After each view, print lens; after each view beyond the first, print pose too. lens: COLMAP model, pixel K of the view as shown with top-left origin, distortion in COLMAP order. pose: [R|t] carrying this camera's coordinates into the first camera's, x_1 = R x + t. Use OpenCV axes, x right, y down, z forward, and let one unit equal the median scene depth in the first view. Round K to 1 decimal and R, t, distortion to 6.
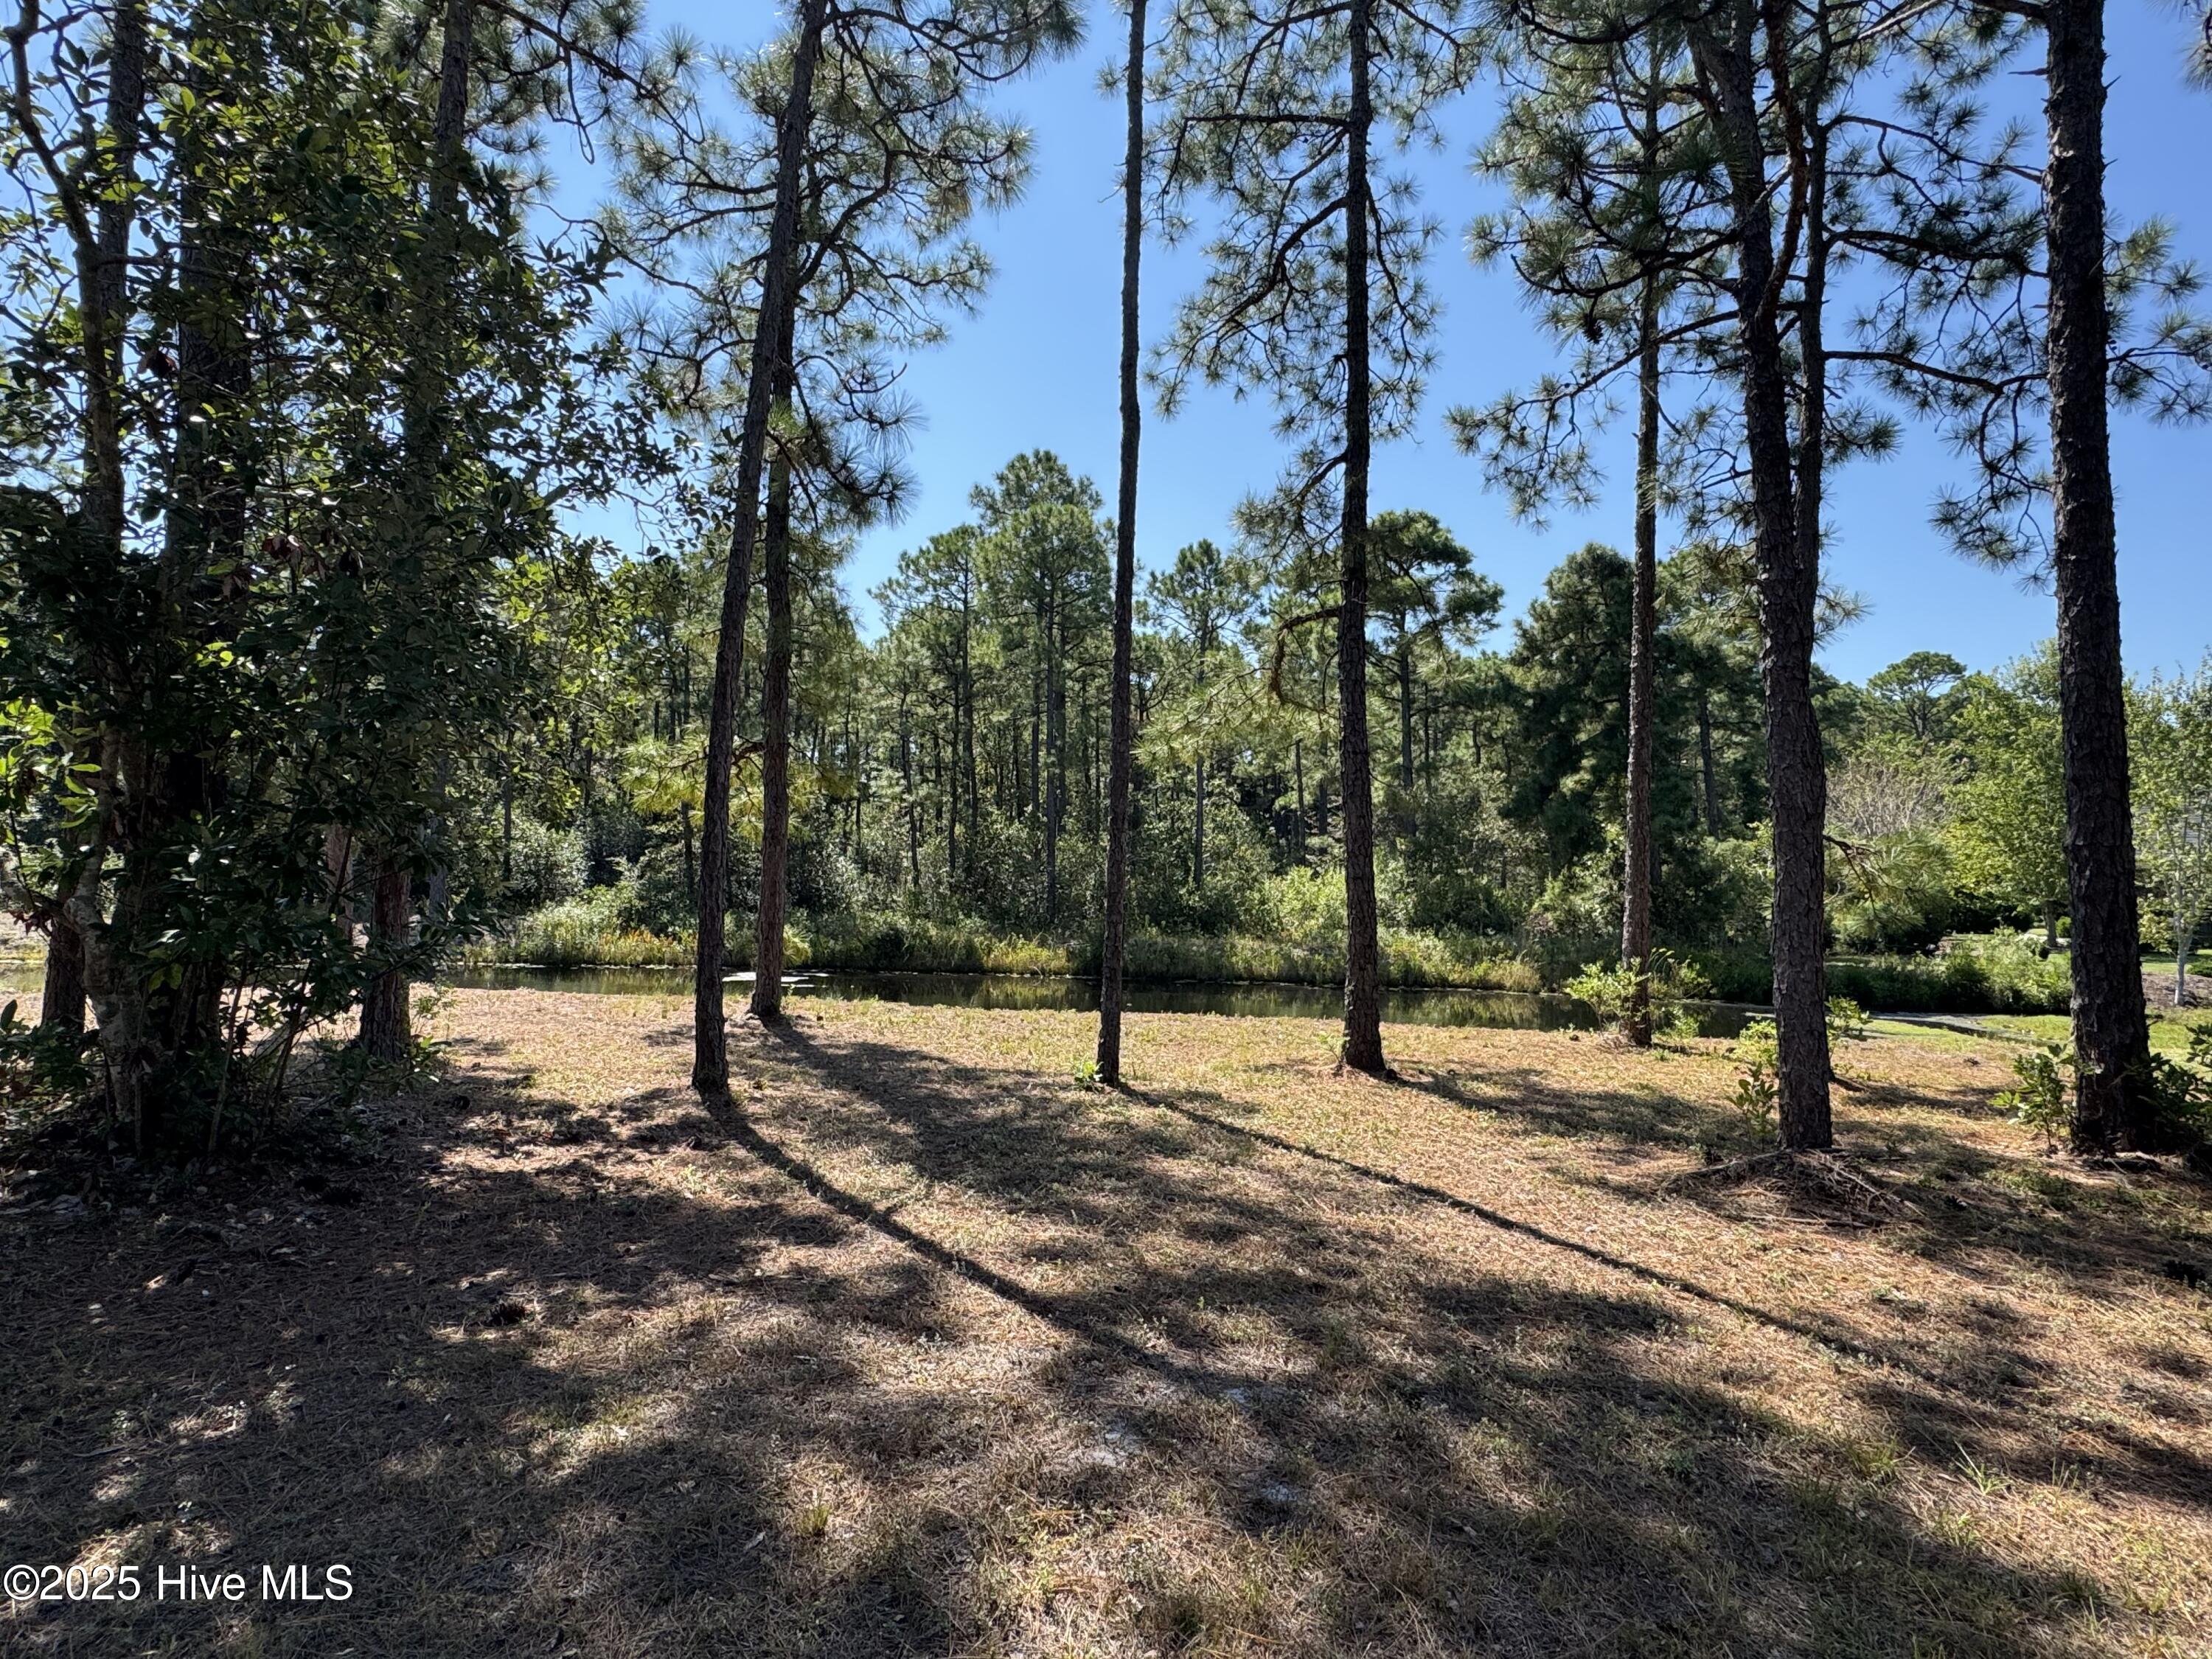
lens RADIAL K [[1143.4, 0, 1106.0], [0, 1143.4, 829.5], [0, 0, 1]] dist [0.000205, 0.001305]
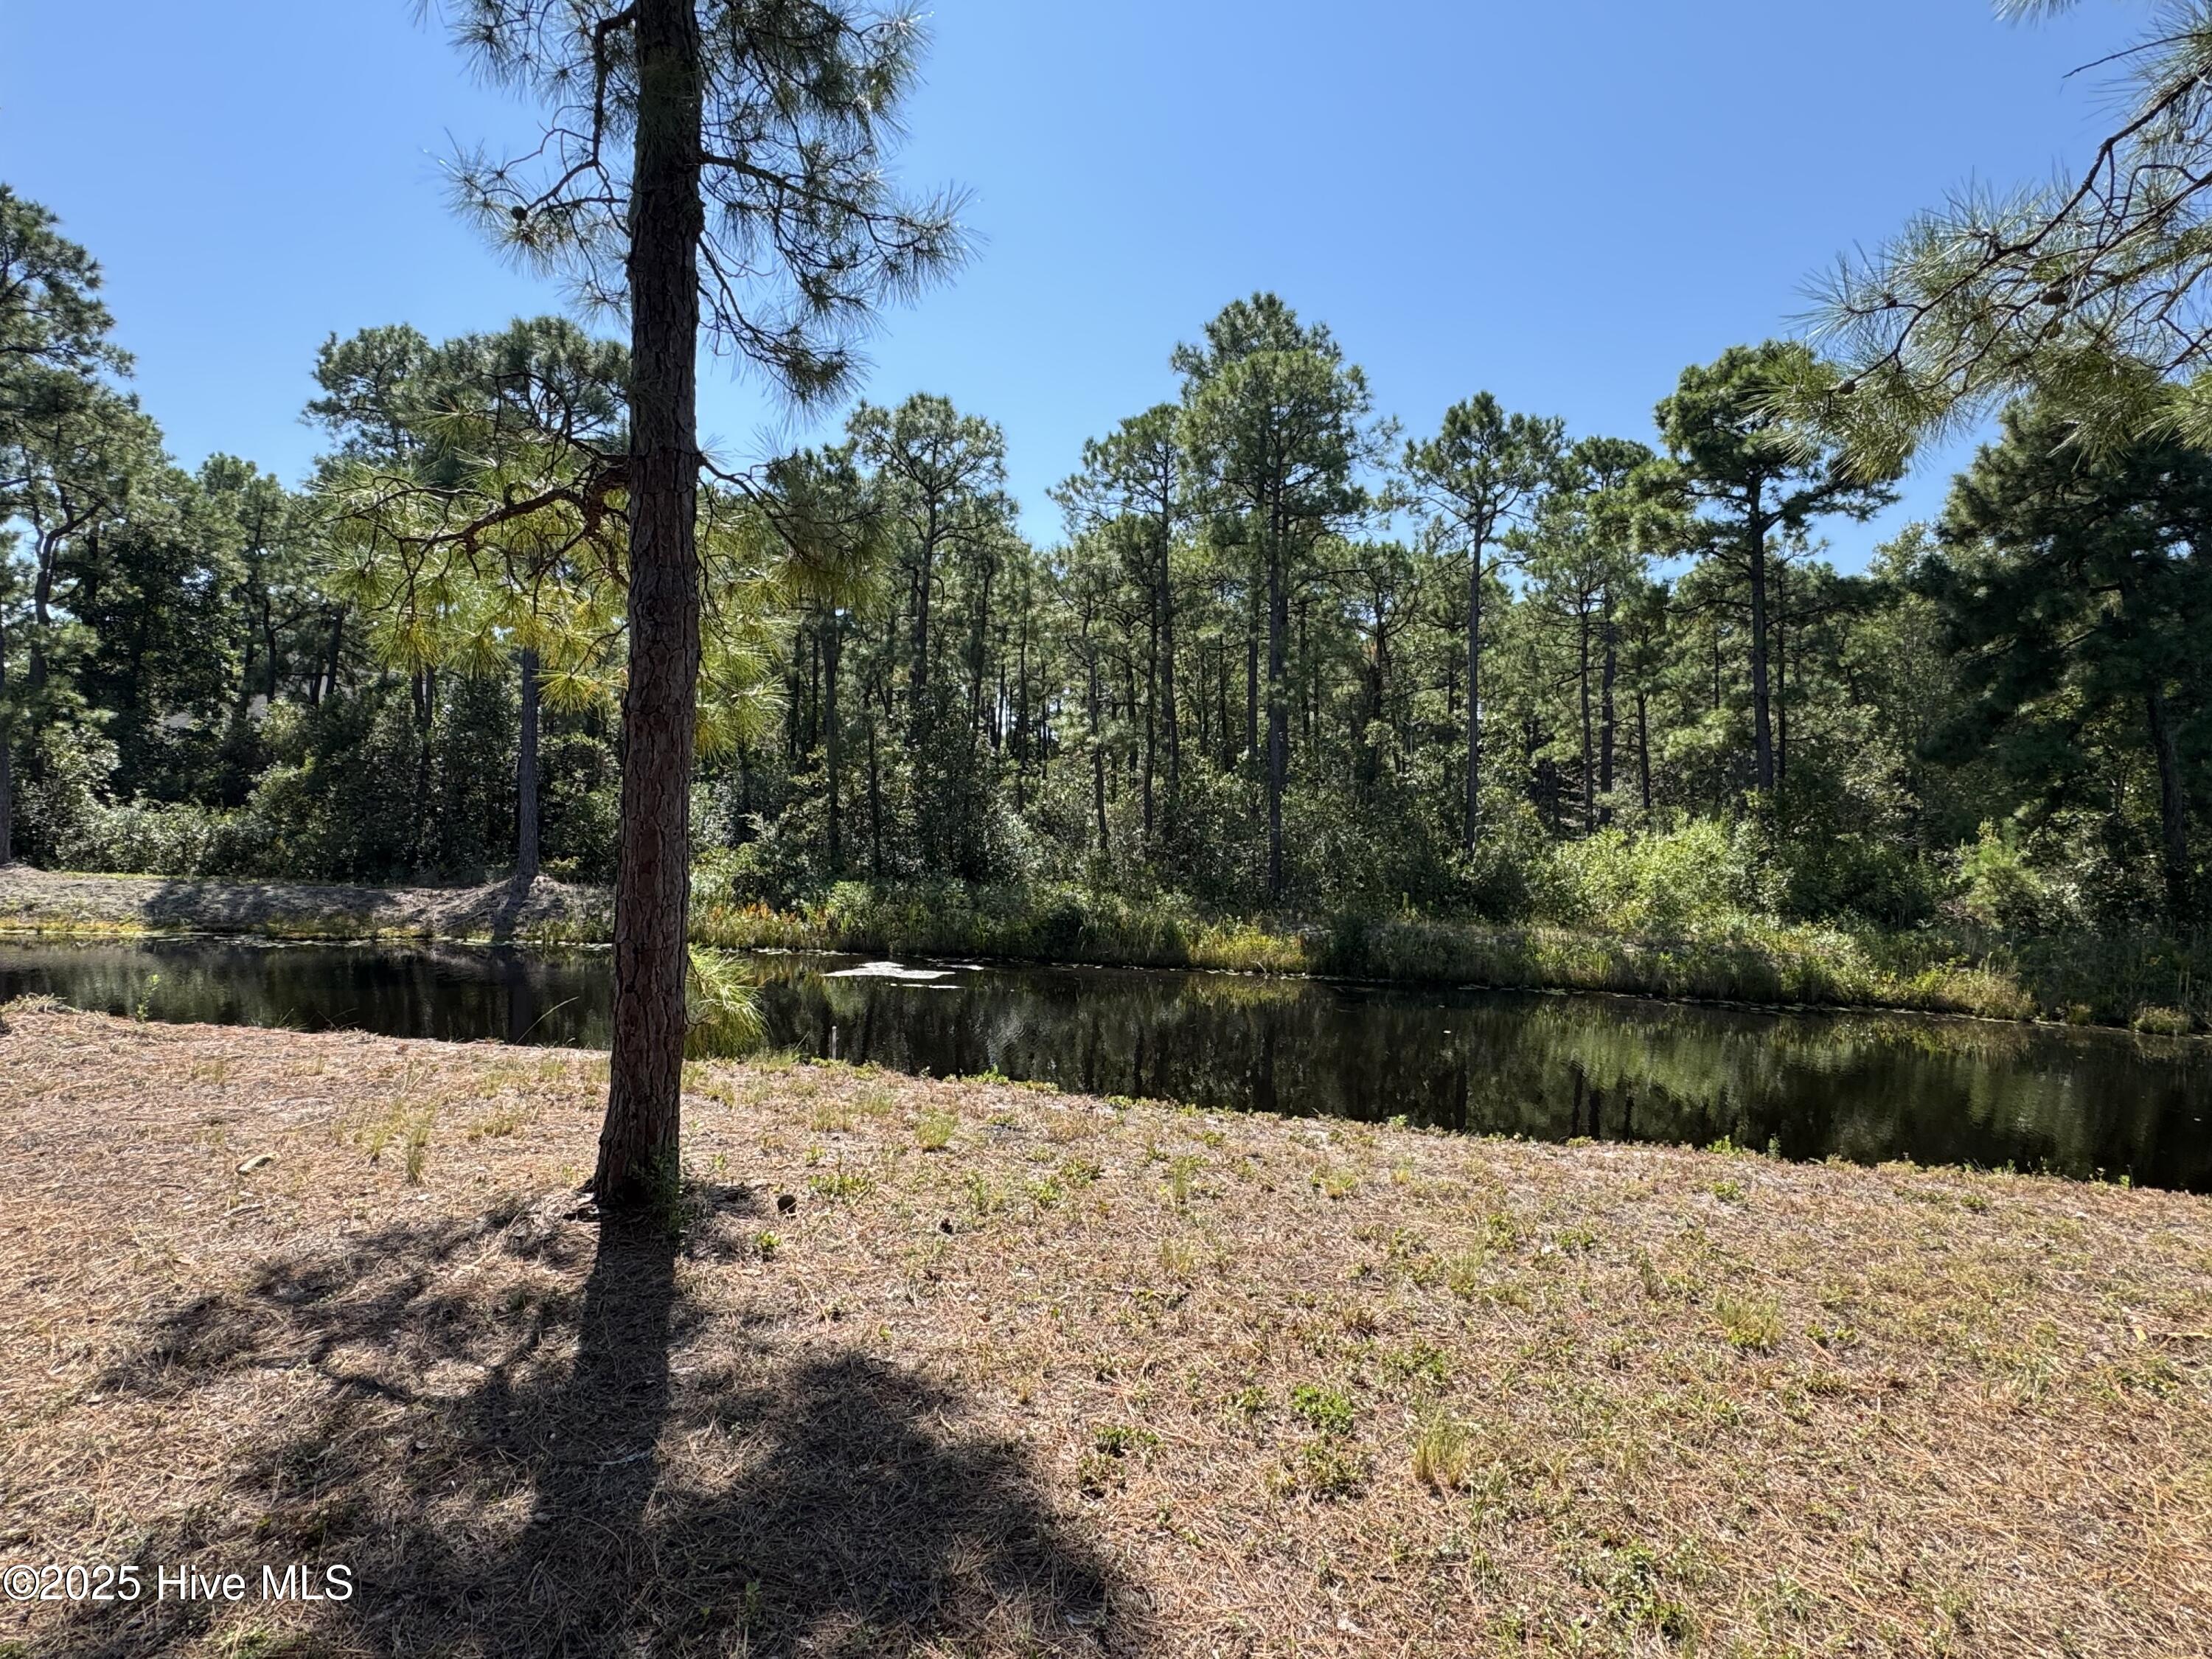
lens RADIAL K [[1143.4, 0, 1106.0], [0, 1143.4, 829.5], [0, 0, 1]] dist [0.000205, 0.001305]
pose [[0.985336, 0.005251, -0.170542, -0.096342], [-0.000341, 0.999585, 0.028804, 0.039386], [0.170622, -0.028324, 0.984929, 0.737090]]
